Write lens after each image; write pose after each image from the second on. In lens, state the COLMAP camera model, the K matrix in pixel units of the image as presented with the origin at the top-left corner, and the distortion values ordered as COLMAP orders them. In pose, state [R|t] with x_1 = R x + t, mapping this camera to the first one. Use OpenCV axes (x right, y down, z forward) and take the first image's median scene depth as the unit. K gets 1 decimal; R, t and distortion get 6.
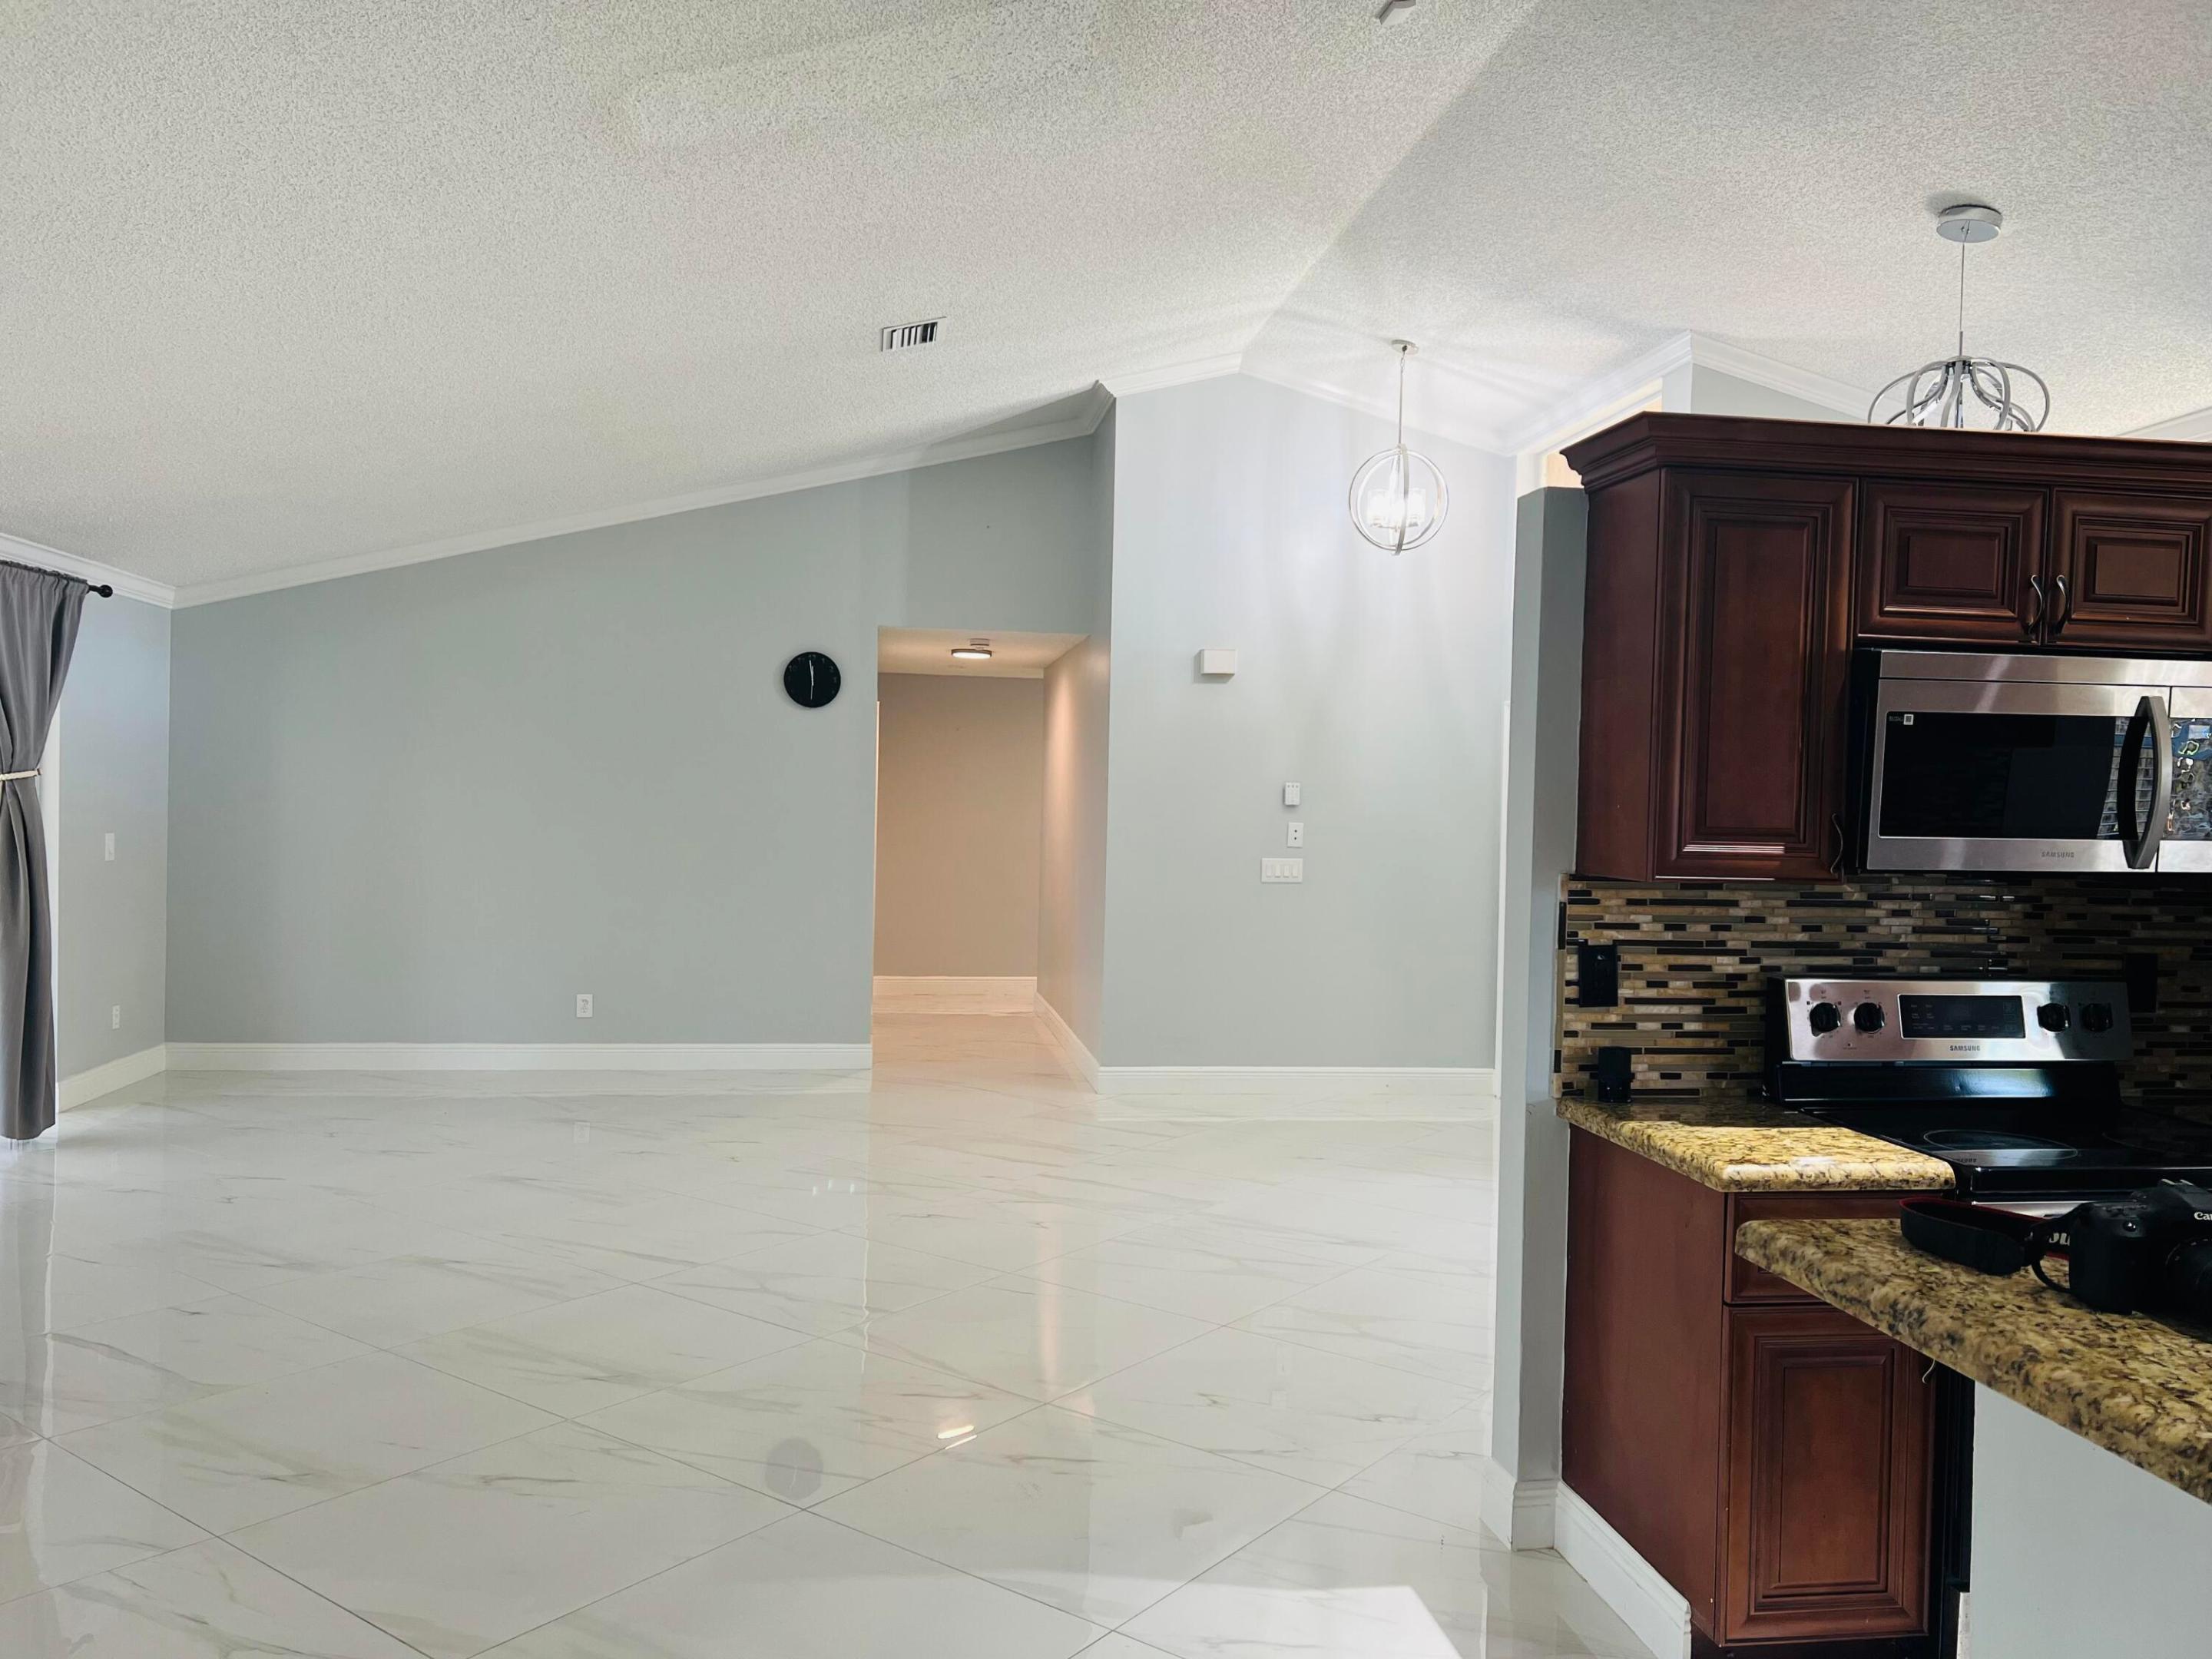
lens RADIAL K [[1666.5, 0, 1116.4], [0, 1666.5, 834.9], [0, 0, 1]] dist [0.044088, -0.051066]
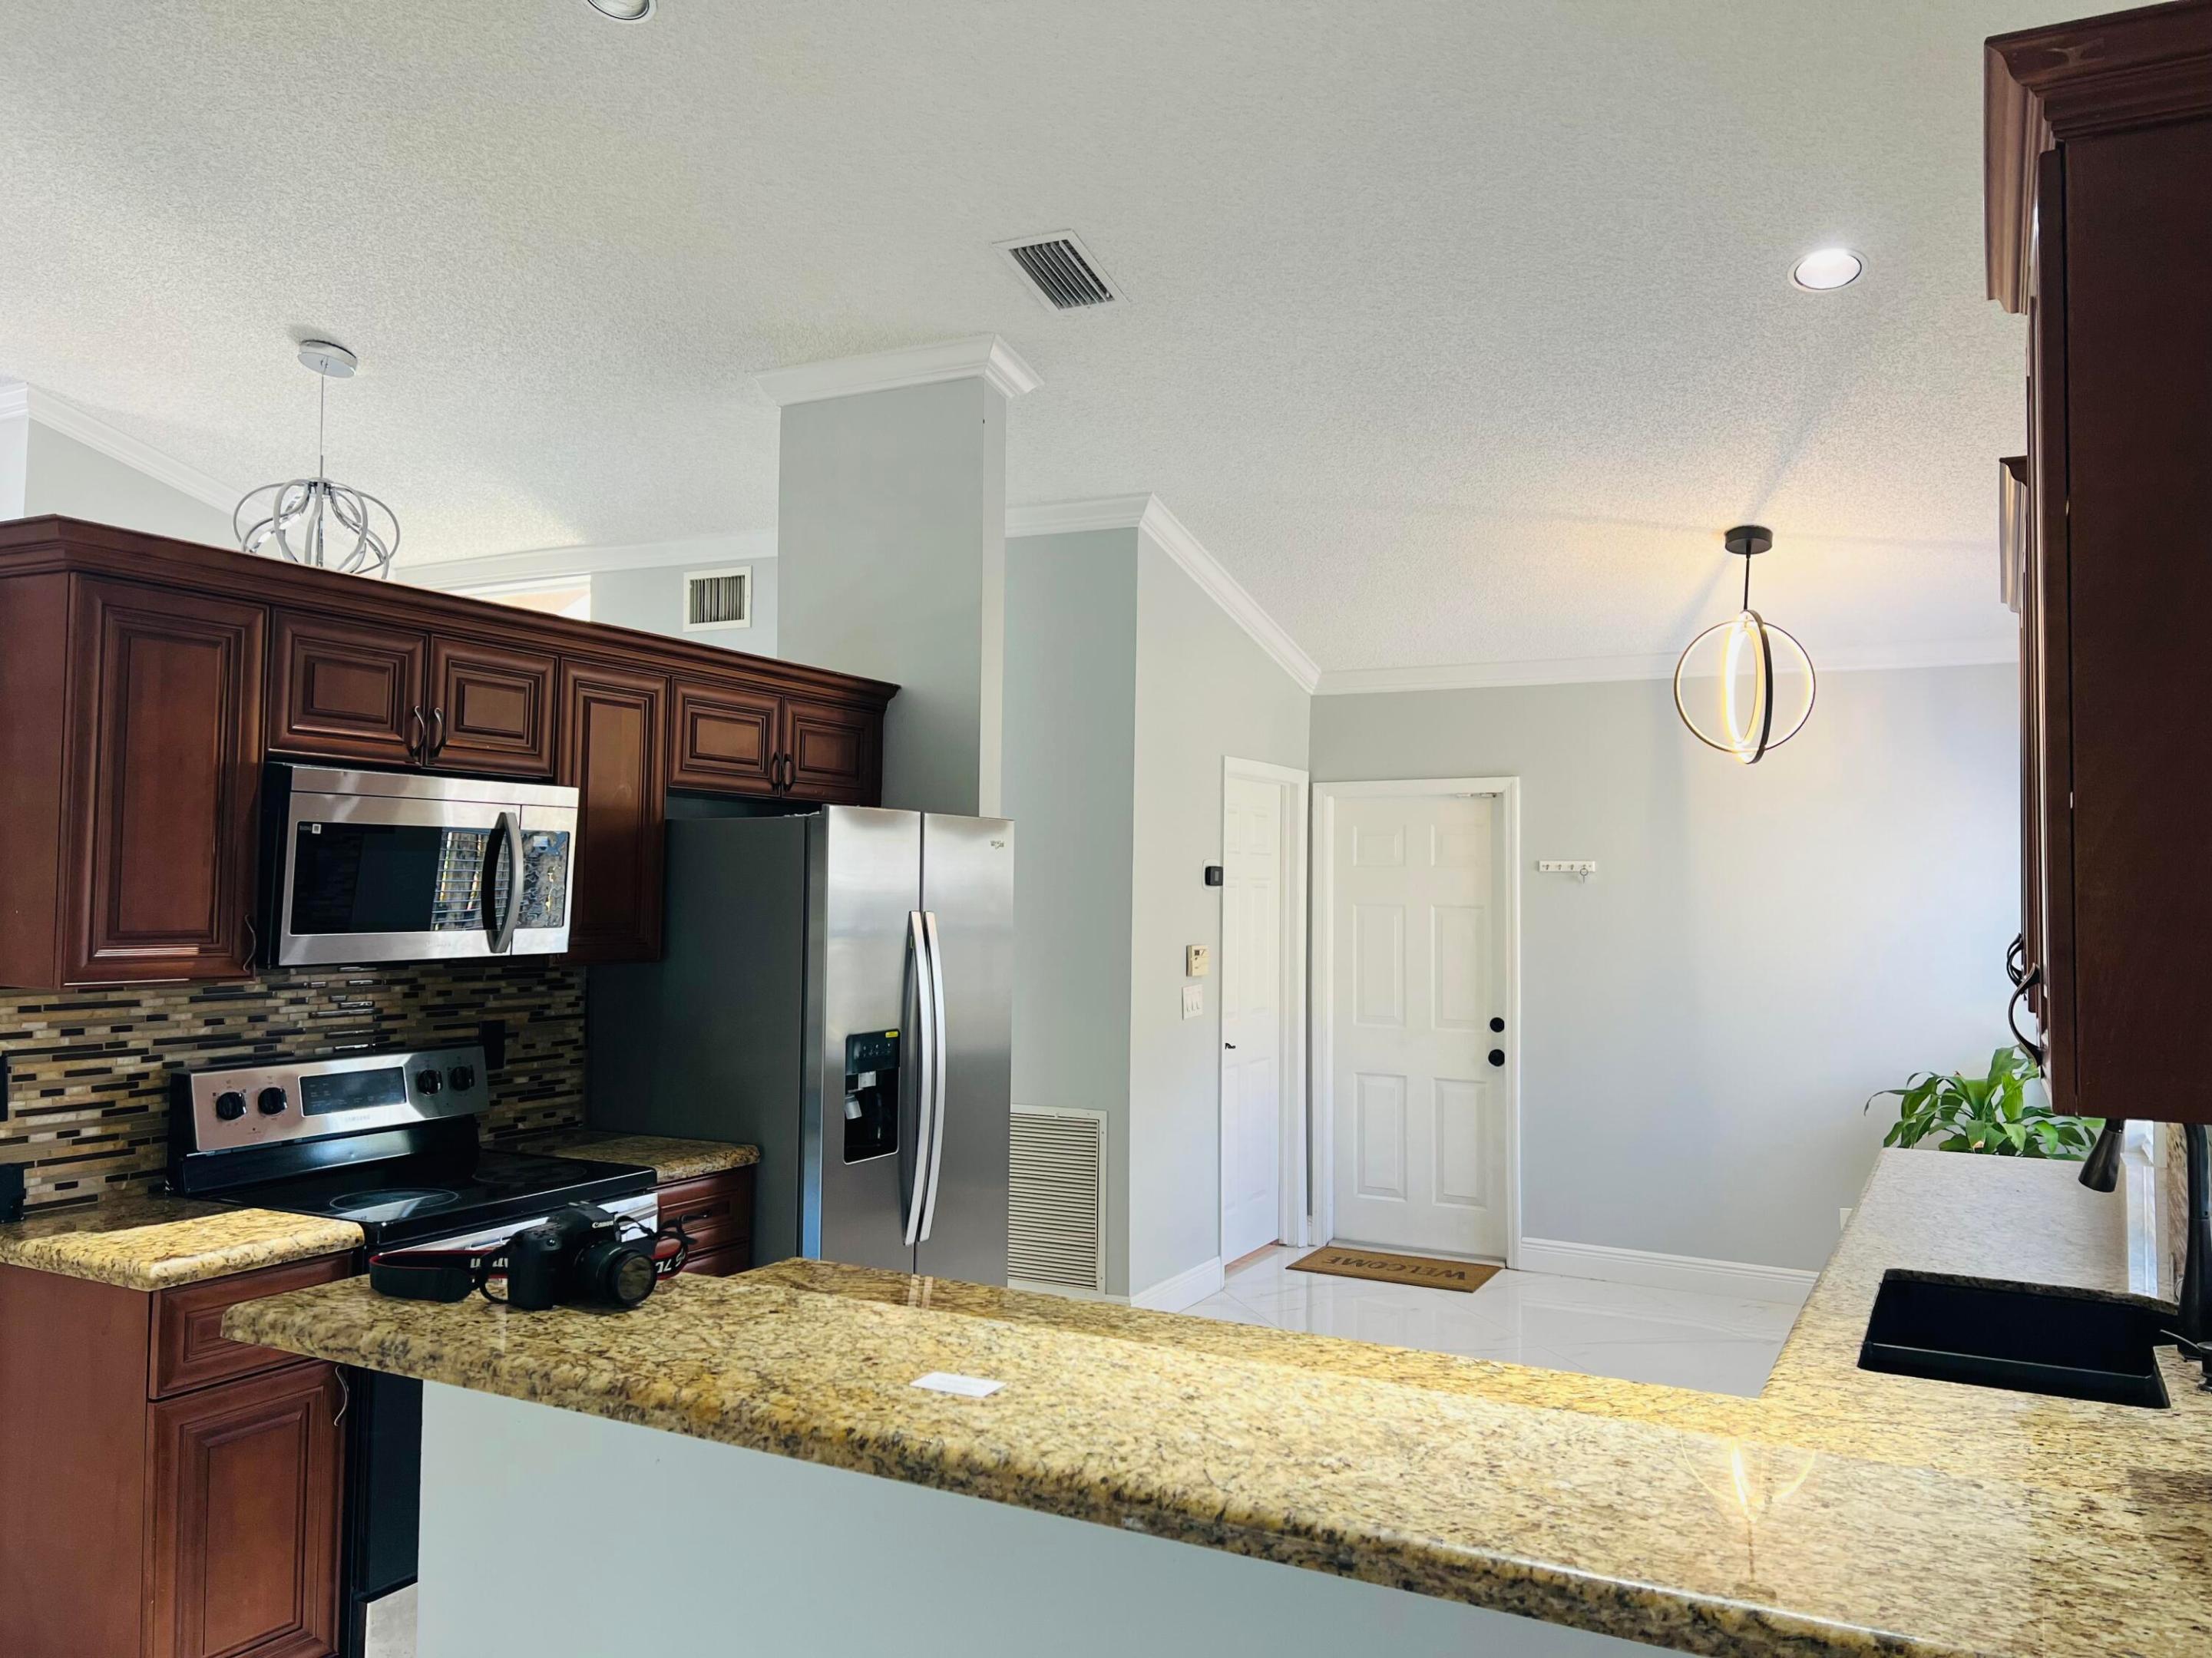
lens RADIAL K [[1666.2, 0, 1115.6], [0, 1666.2, 824.9], [0, 0, 1]] dist [0.044088, -0.051066]
pose [[0.593681, 0.016956, 0.804522, -0.097925], [0.017616, 0.999265, -0.034060, -0.021721], [-0.804508, 0.034393, 0.592946, -0.077842]]
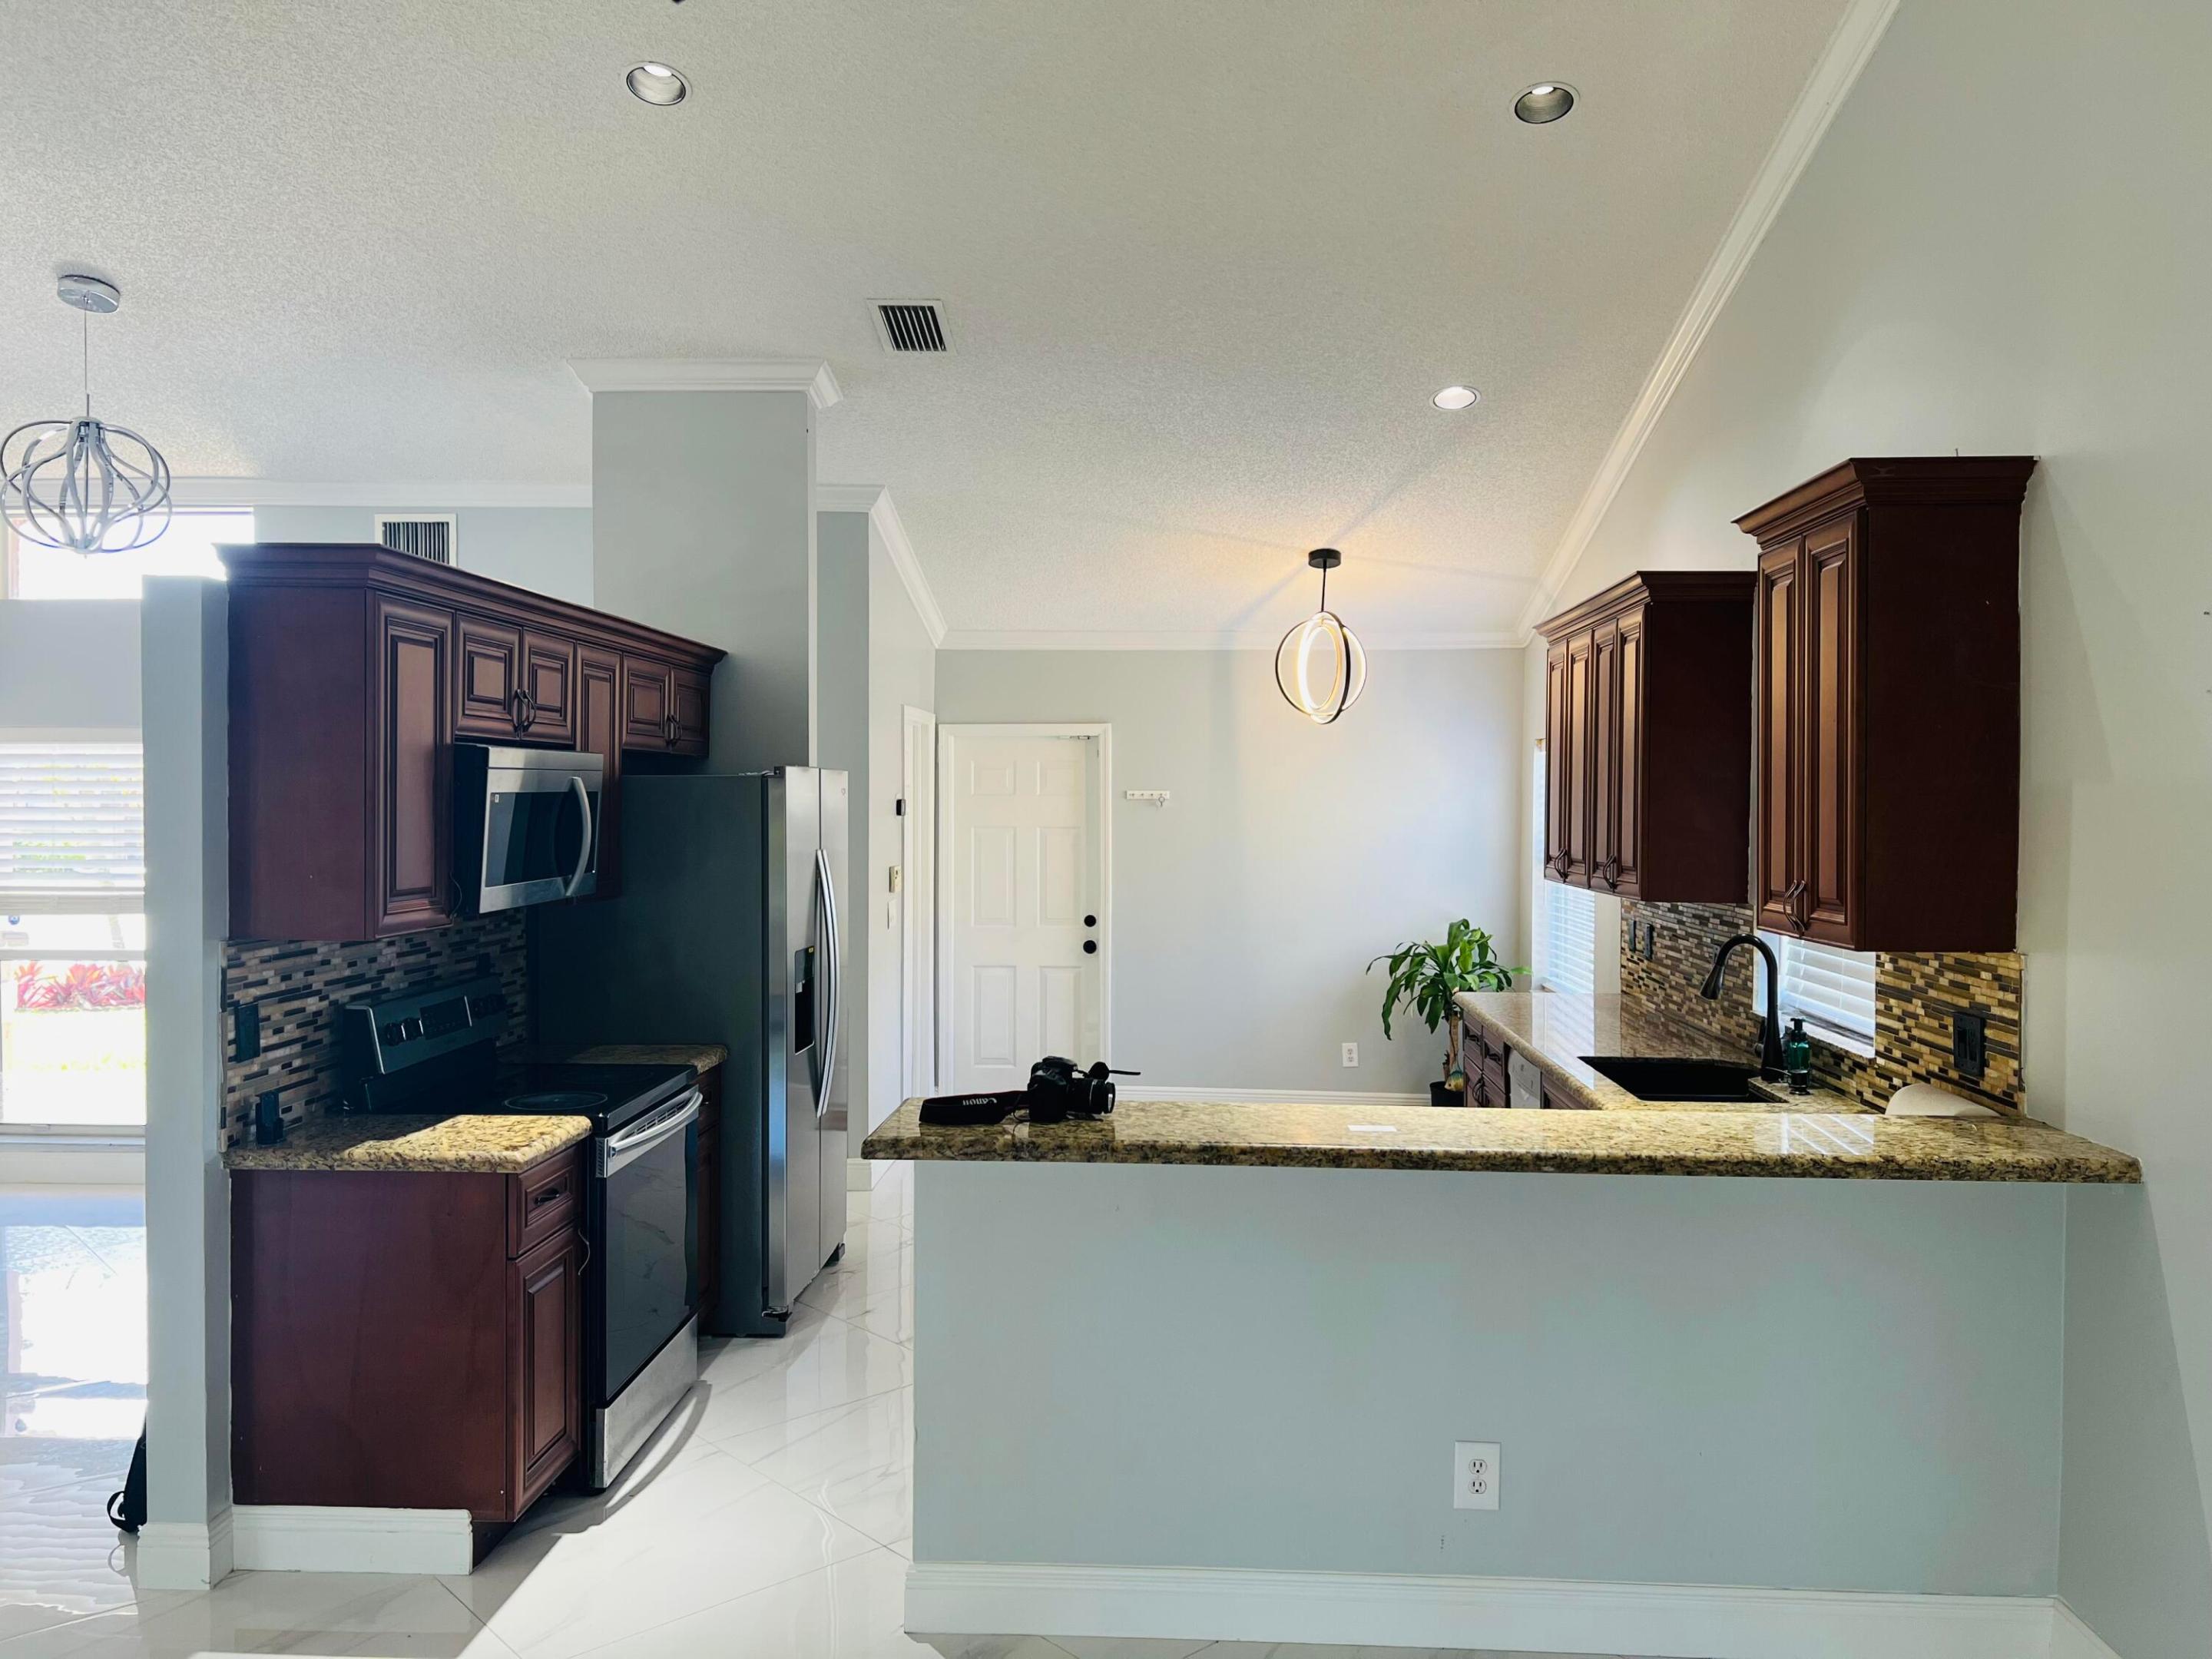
lens RADIAL K [[1666.5, 0, 1107.4], [0, 1666.5, 838.3], [0, 0, 1]] dist [0.044088, -0.051066]
pose [[0.196558, -0.047045, 0.979363, -0.662780], [0.020487, 0.998827, 0.043868, -0.077140], [-0.980278, 0.011441, 0.197291, 0.237316]]
